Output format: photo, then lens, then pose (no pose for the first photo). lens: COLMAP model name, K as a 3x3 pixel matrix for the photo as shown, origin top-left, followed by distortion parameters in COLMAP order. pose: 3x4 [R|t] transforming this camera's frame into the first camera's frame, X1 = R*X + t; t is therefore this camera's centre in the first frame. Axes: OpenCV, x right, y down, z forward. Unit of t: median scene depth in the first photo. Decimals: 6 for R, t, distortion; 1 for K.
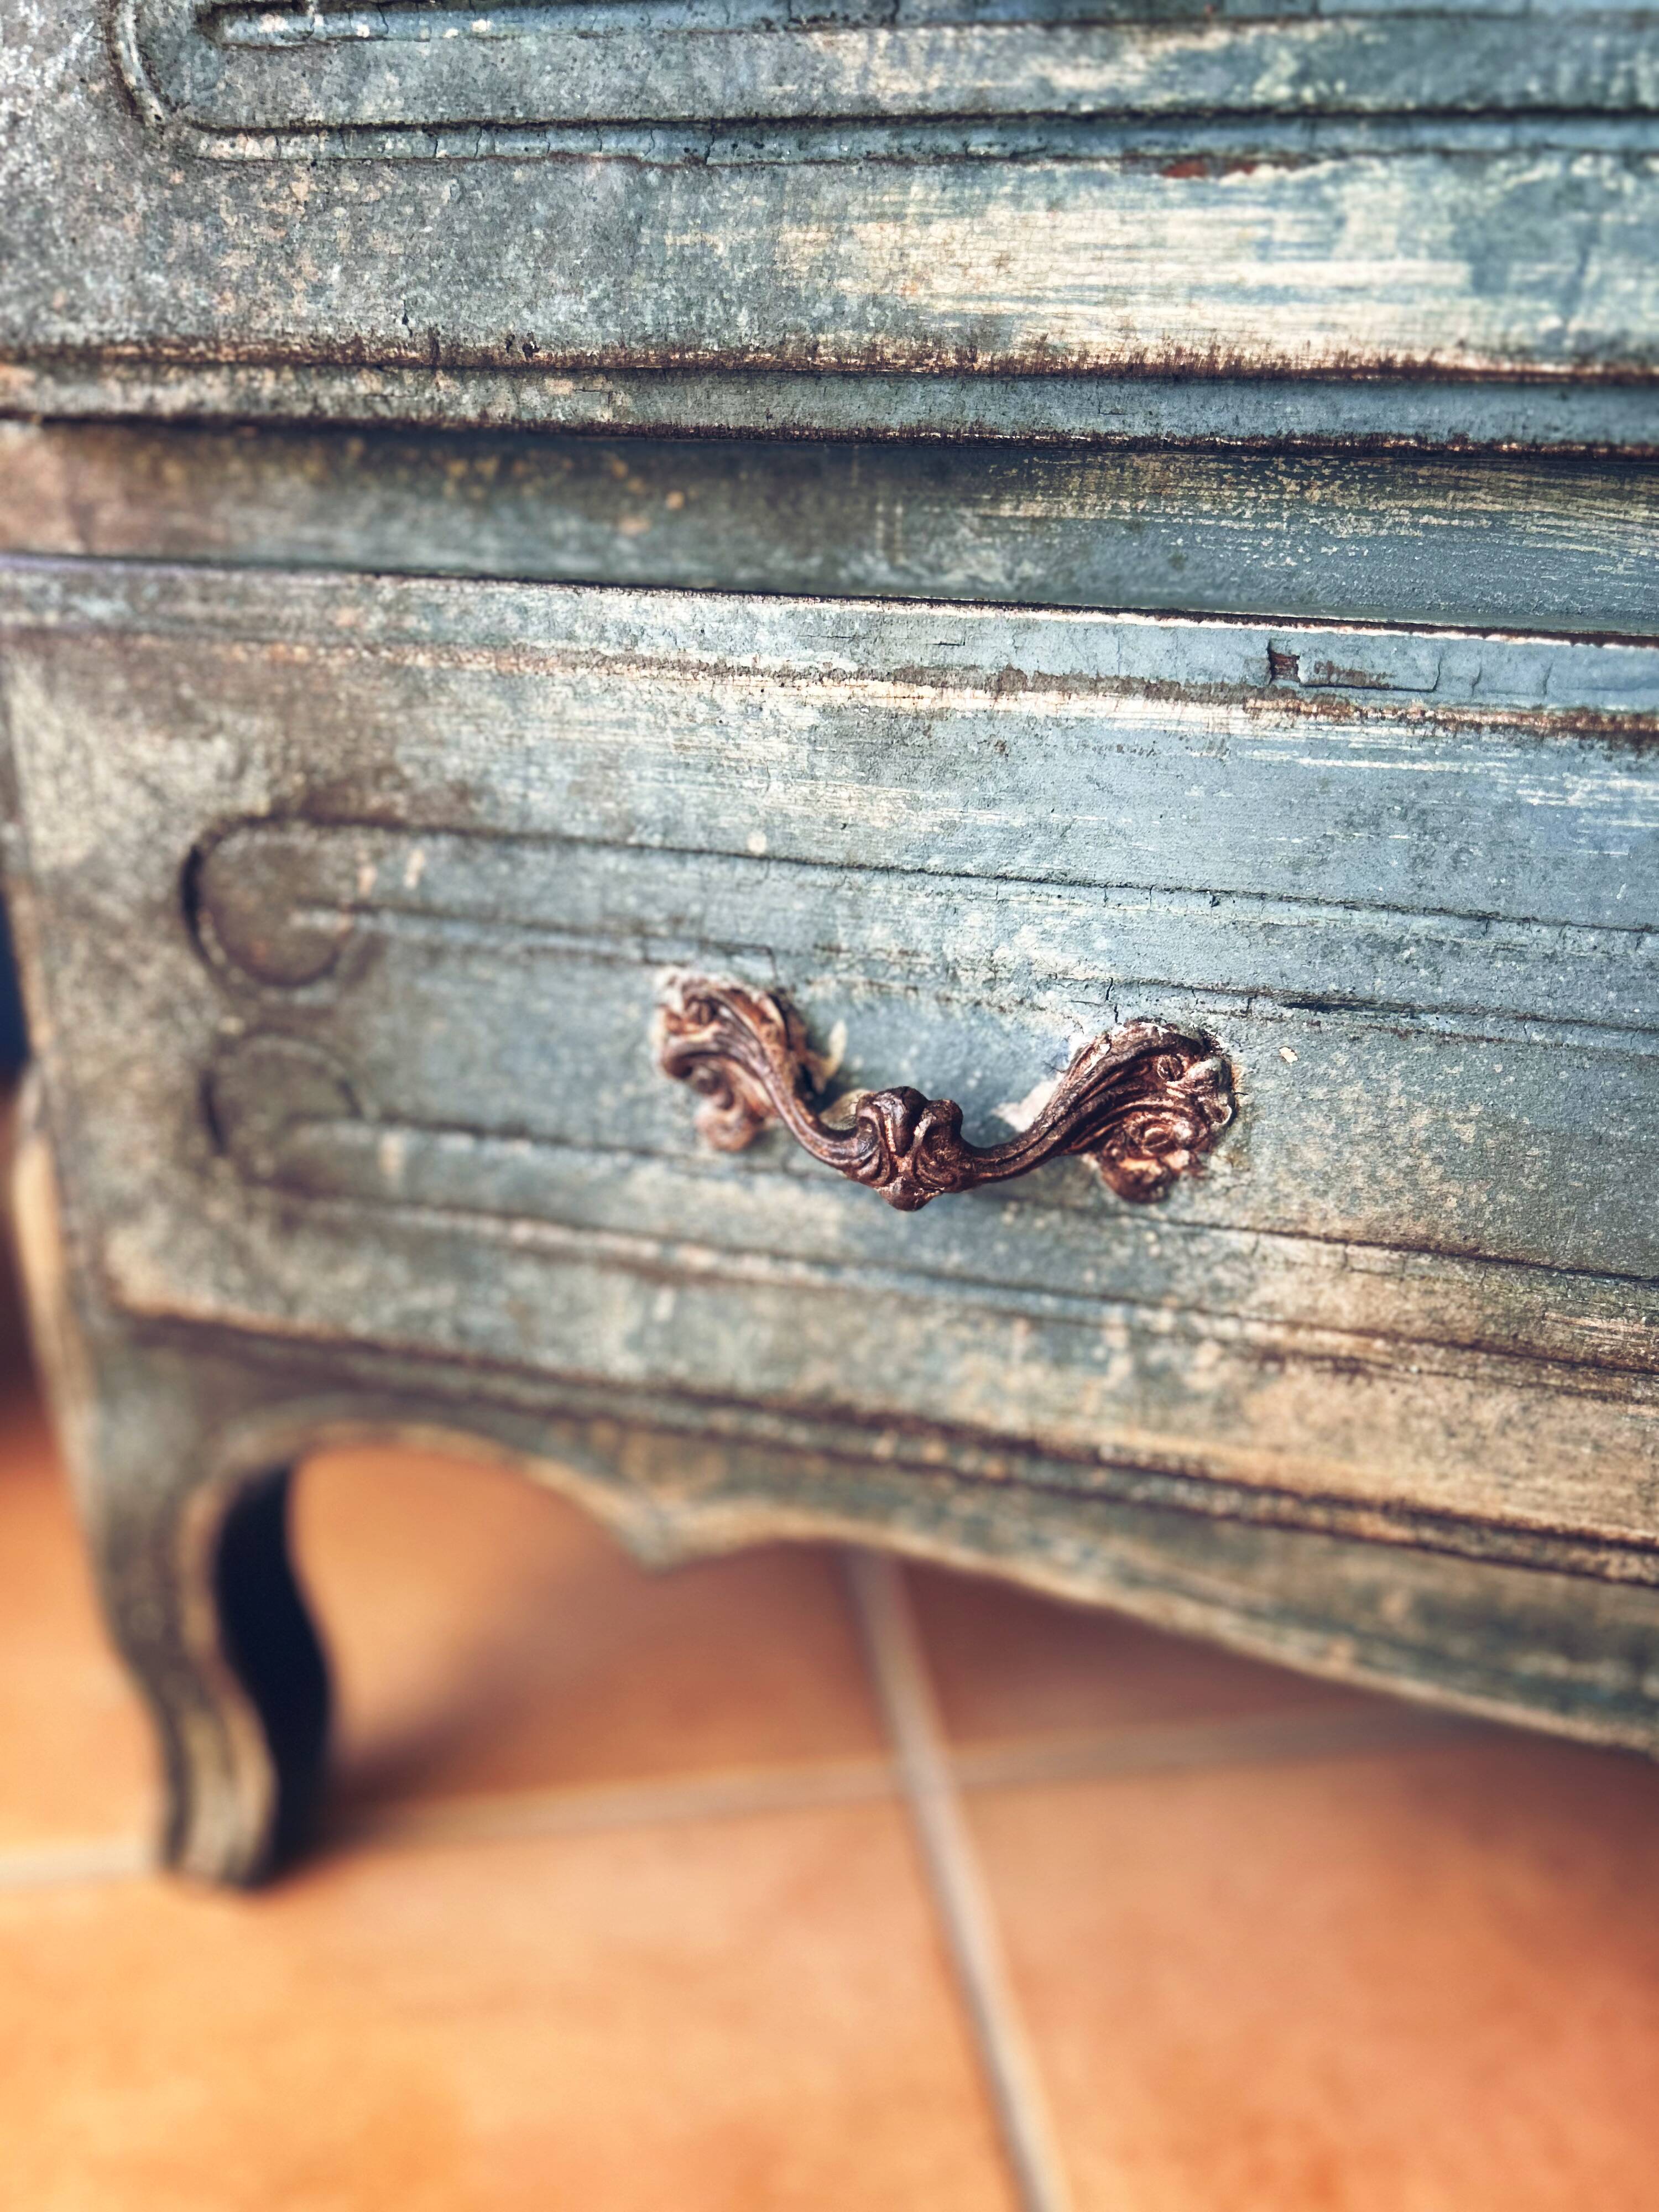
lens RADIAL K [[1692.2, 0, 827.9], [0, 1692.2, 1117.4], [0, 0, 1]] dist [0.038263, -0.053118]
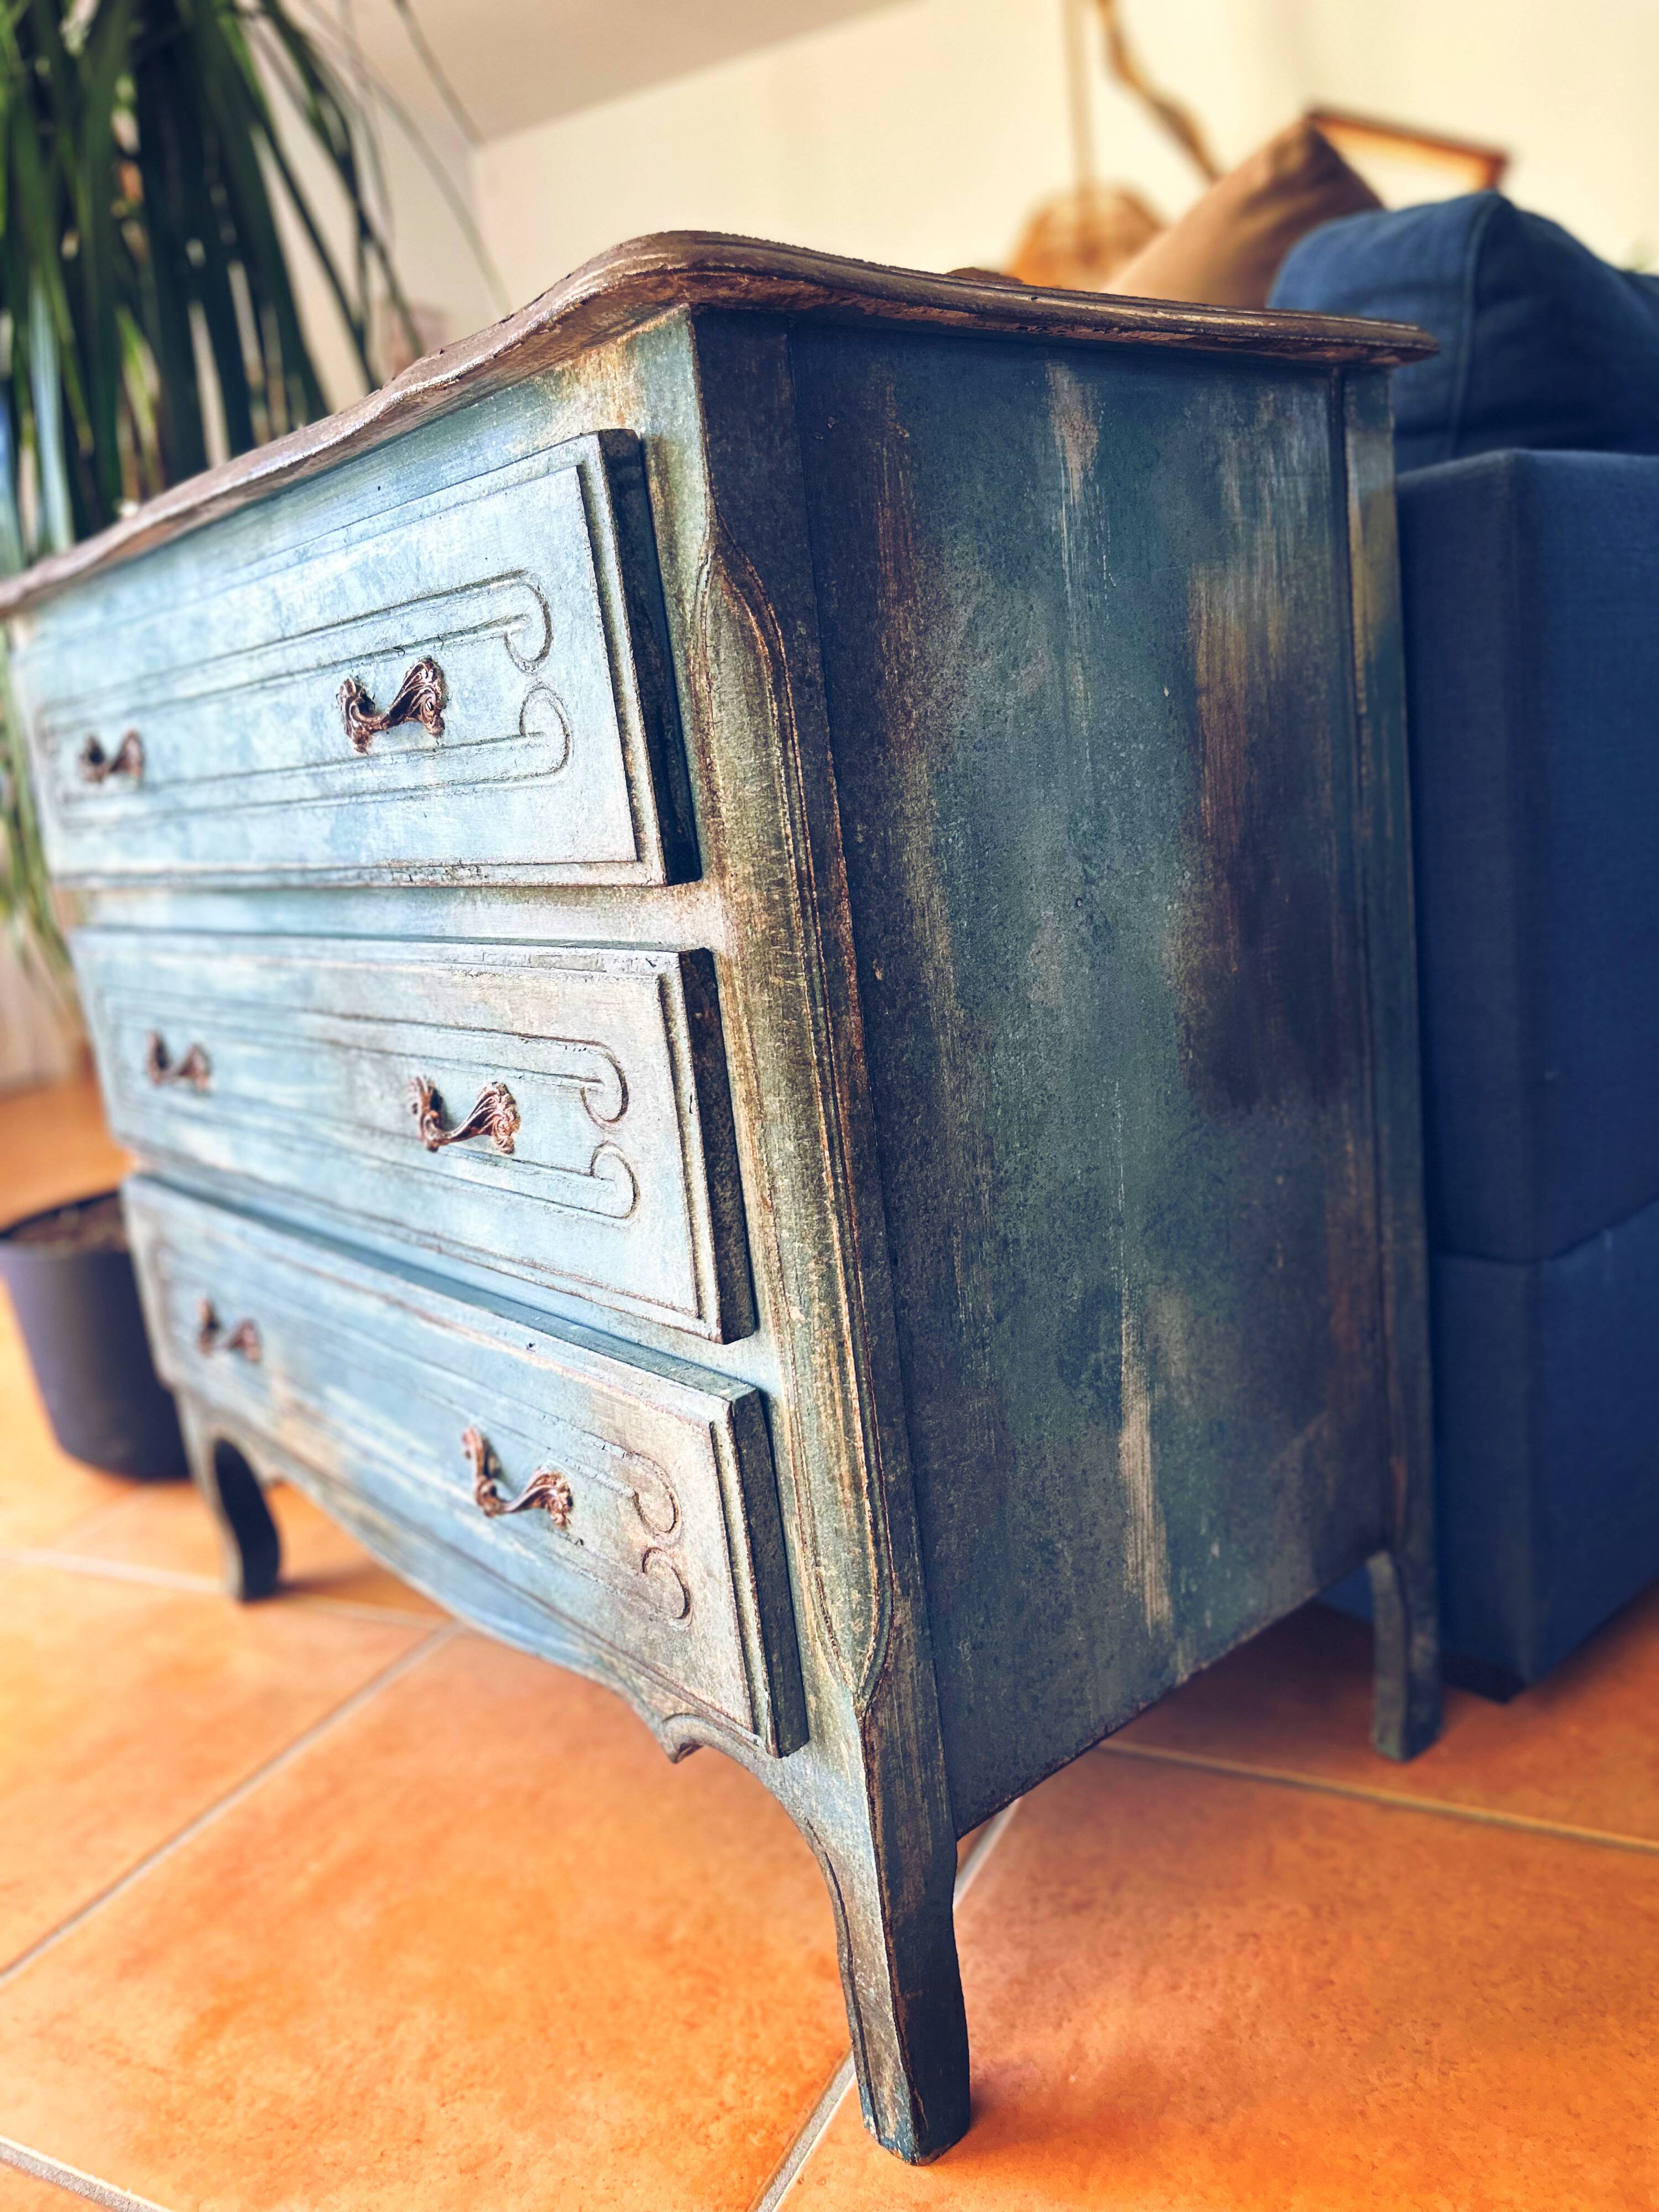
lens RADIAL K [[1675.8, 0, 836.7], [0, 1675.8, 1105.8], [0, 0, 1]] dist [0.089839, -0.149260]
pose [[0.804754, 0.014332, -0.593435, 3.610555], [-0.103380, 0.987815, -0.116336, -0.234913], [0.584536, 0.154971, 0.796430, -1.360127]]
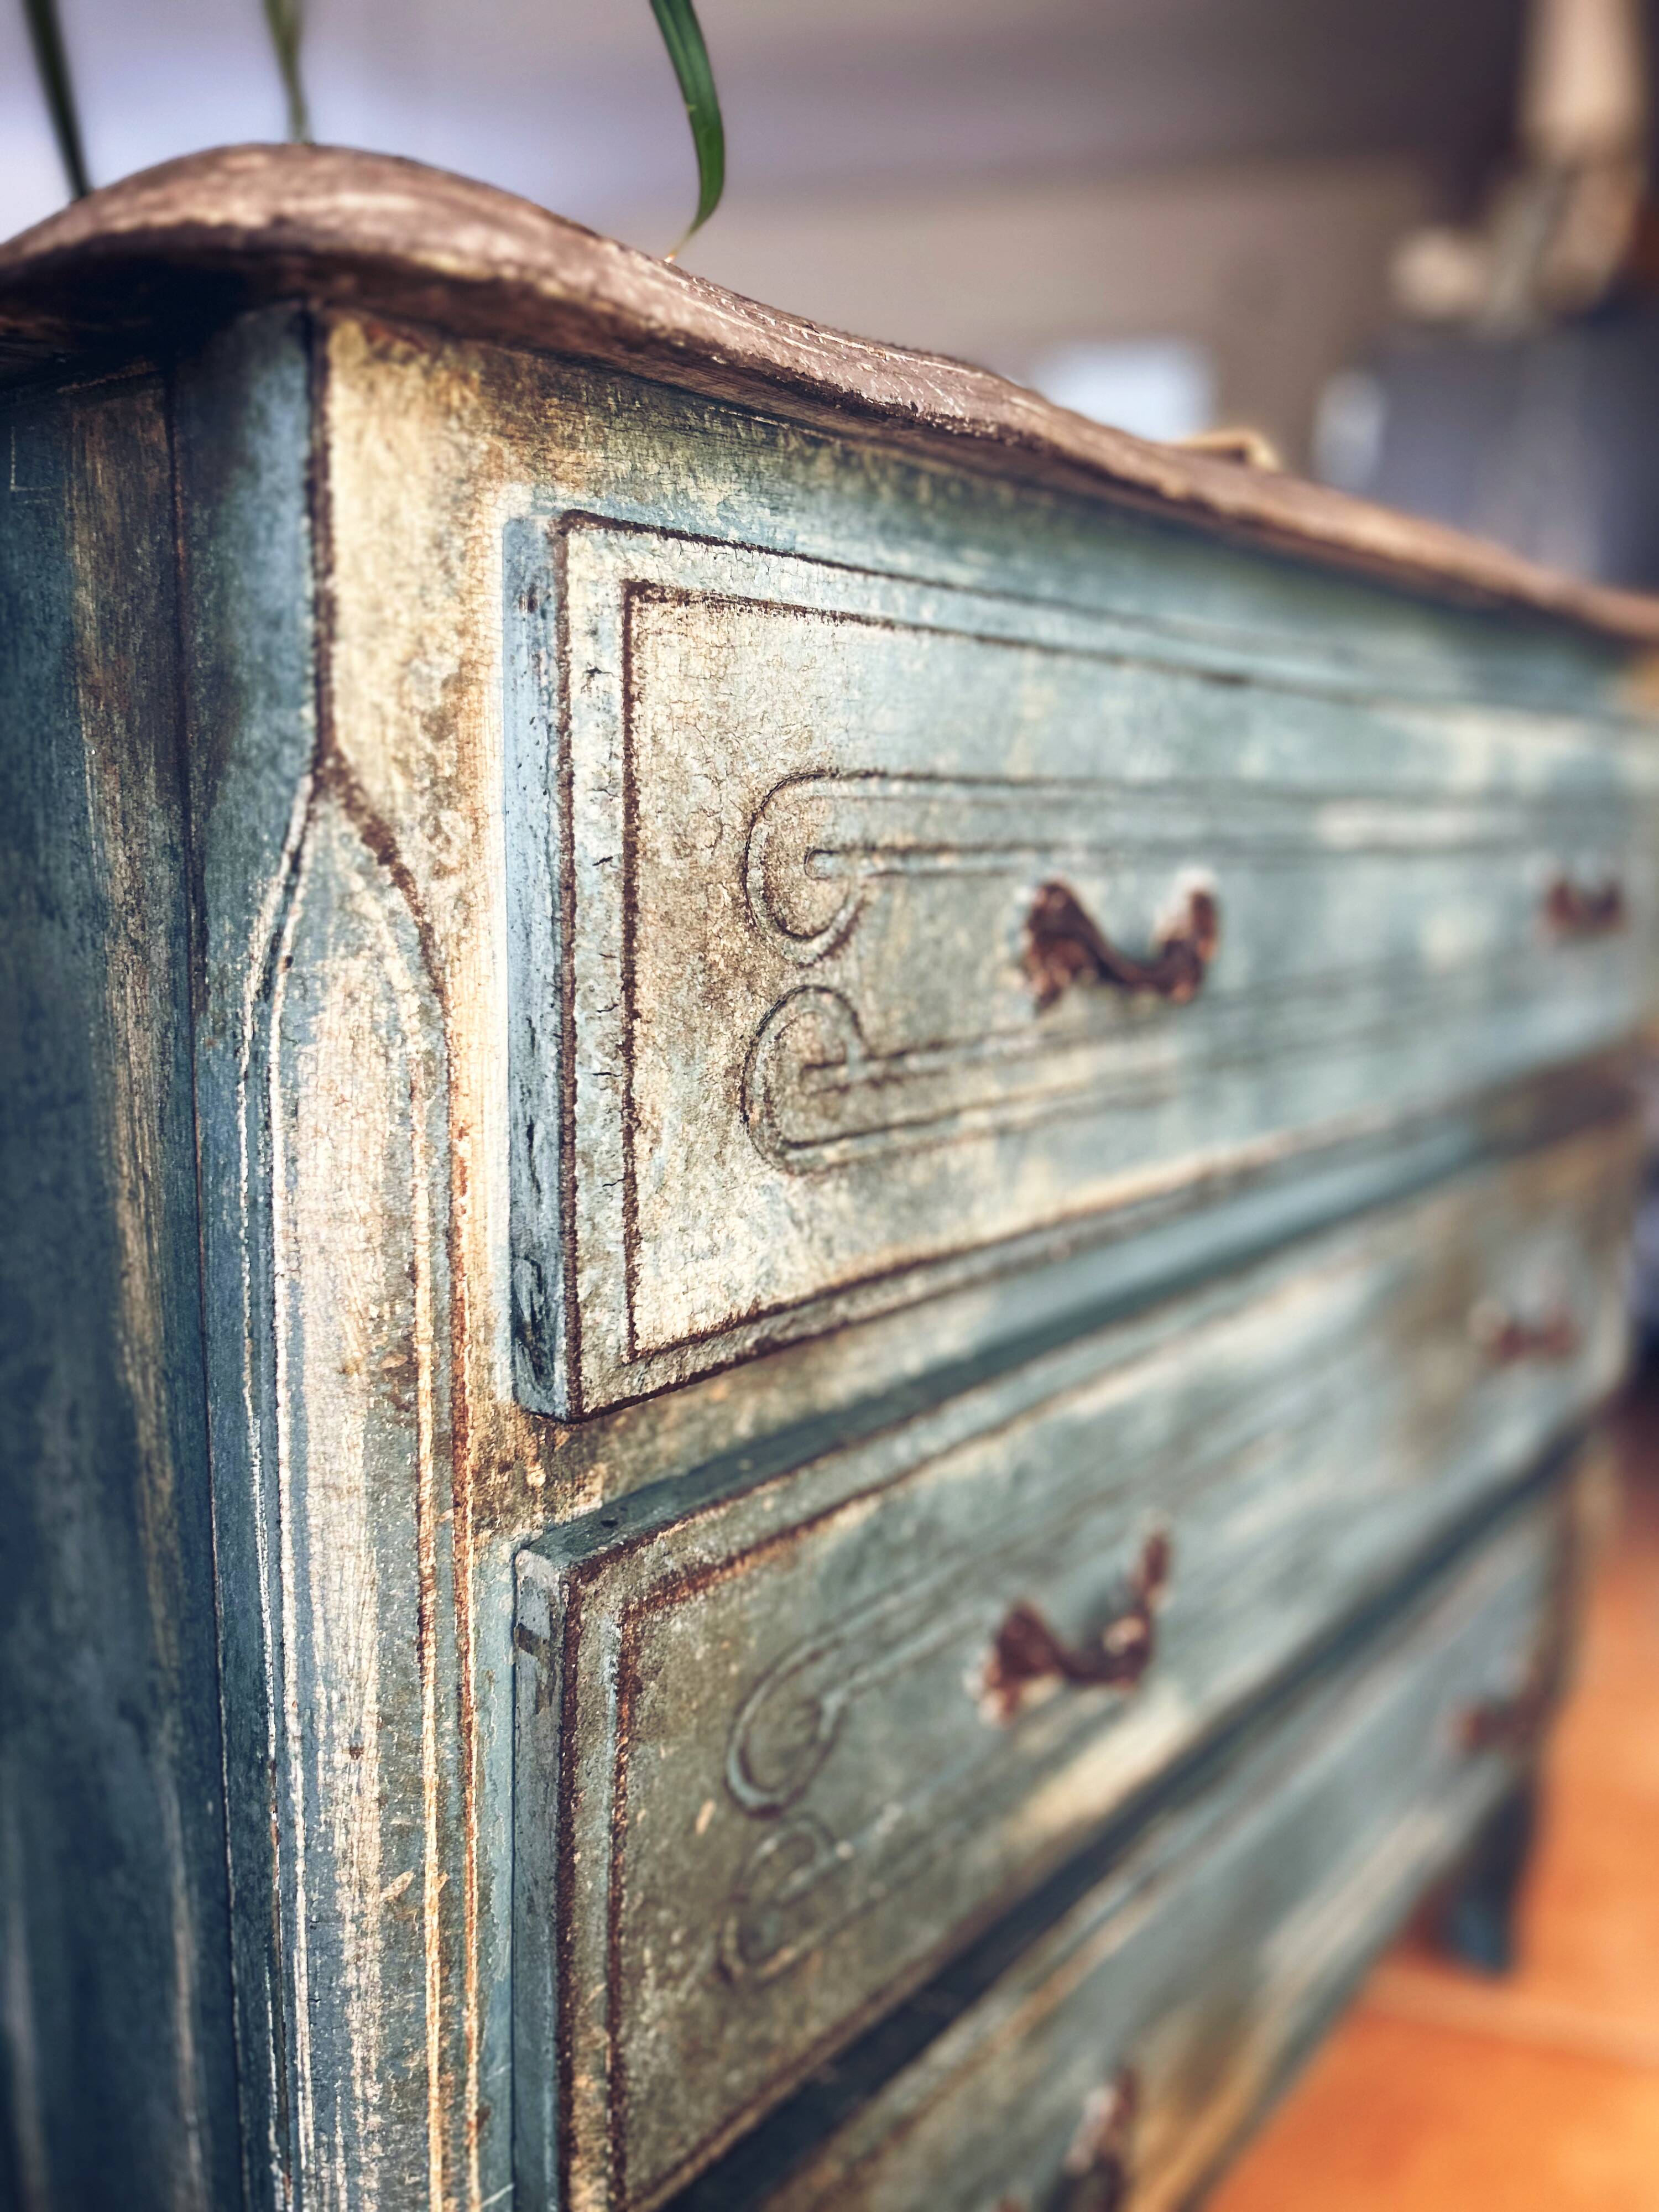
lens RADIAL K [[1692.2, 0, 827.9], [0, 1692.2, 1117.4], [0, 0, 1]] dist [0.038263, -0.053118]
pose [[0.439298, -0.181569, 0.879801, -1.439358], [0.328536, 0.943990, 0.030773, -1.251407], [-0.836111, 0.275528, 0.474345, 0.096003]]
